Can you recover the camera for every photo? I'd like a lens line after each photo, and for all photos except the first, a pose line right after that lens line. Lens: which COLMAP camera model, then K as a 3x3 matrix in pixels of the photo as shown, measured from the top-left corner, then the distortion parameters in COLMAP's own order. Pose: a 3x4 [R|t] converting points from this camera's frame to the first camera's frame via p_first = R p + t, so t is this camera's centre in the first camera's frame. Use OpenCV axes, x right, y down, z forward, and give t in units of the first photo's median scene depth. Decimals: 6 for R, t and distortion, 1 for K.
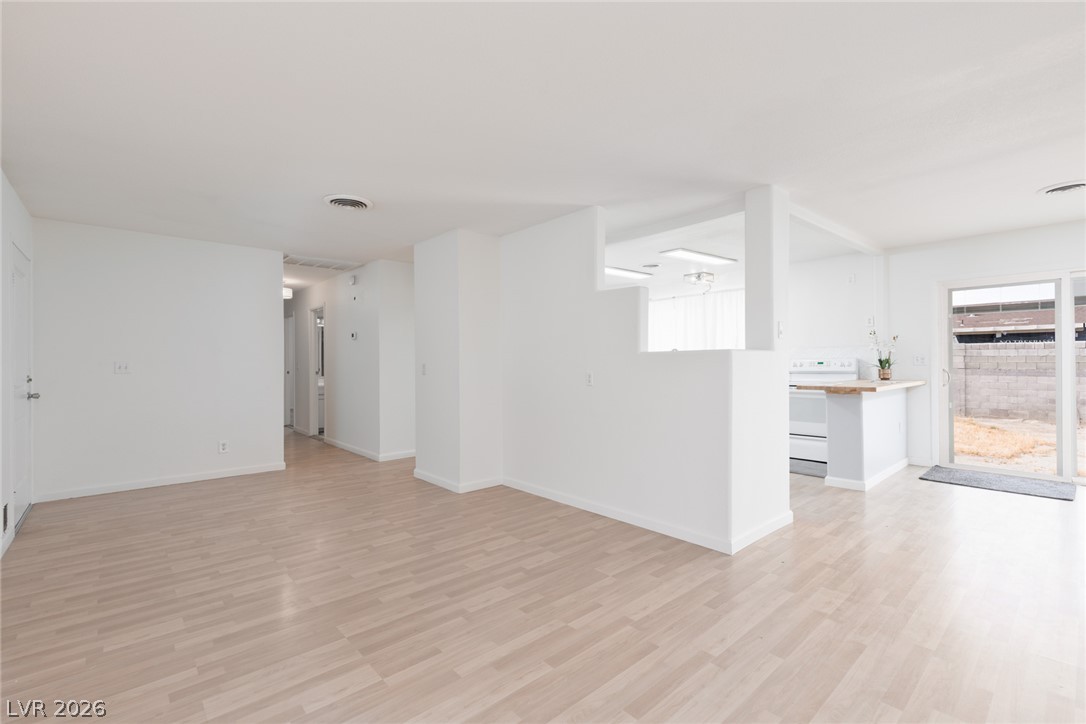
lens RADIAL K [[484.6, 0, 547.9], [0, 484.6, 358.8], [0, 0, 1]] dist [0.004634, -0.000073]
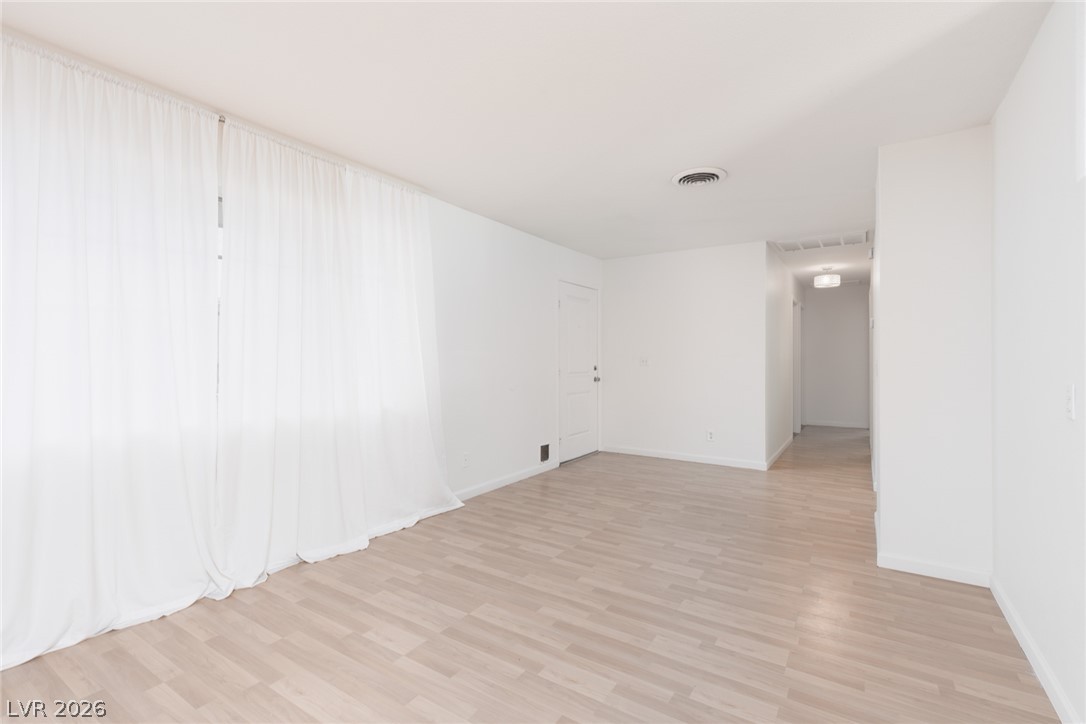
lens RADIAL K [[484.6, 0, 547.9], [0, 484.6, 358.8], [0, 0, 1]] dist [0.004634, -0.000073]
pose [[0.264948, 0.006679, -0.964240, 0.481494], [0.004423, 0.999957, 0.008141, 0.000579], [0.964253, -0.006422, 0.264907, 0.644071]]
